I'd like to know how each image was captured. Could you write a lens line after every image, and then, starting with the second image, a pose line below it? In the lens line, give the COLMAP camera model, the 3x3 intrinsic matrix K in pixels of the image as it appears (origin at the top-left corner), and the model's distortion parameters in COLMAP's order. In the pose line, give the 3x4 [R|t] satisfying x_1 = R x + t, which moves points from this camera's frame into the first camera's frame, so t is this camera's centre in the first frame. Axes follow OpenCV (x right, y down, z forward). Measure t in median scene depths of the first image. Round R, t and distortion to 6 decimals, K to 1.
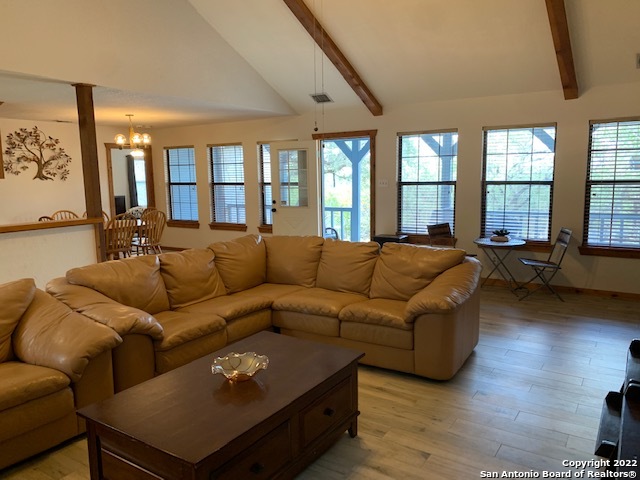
lens RADIAL K [[488.3, 0, 329.6], [0, 488.3, 237.8], [0, 0, 1]] dist [0.008978, -0.012121]
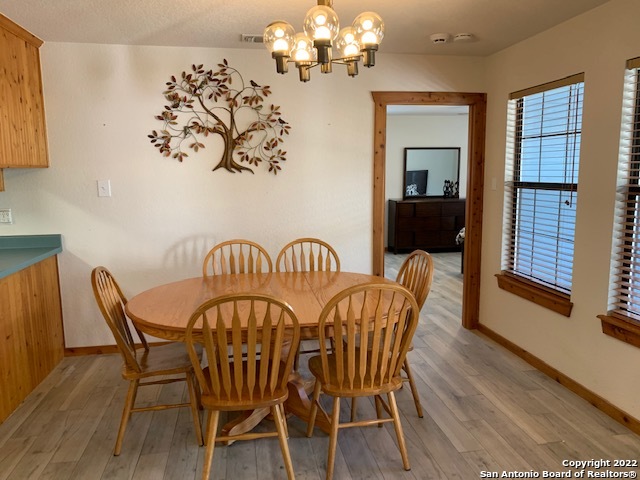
lens RADIAL K [[488.3, 0, 319.9], [0, 488.3, 246.4], [0, 0, 1]] dist [0.008978, -0.012121]
pose [[0.663661, 0.116375, -0.738925, -0.155826], [-0.100115, 0.992756, 0.066434, -0.084675], [0.741303, 0.029887, 0.670504, 0.733612]]
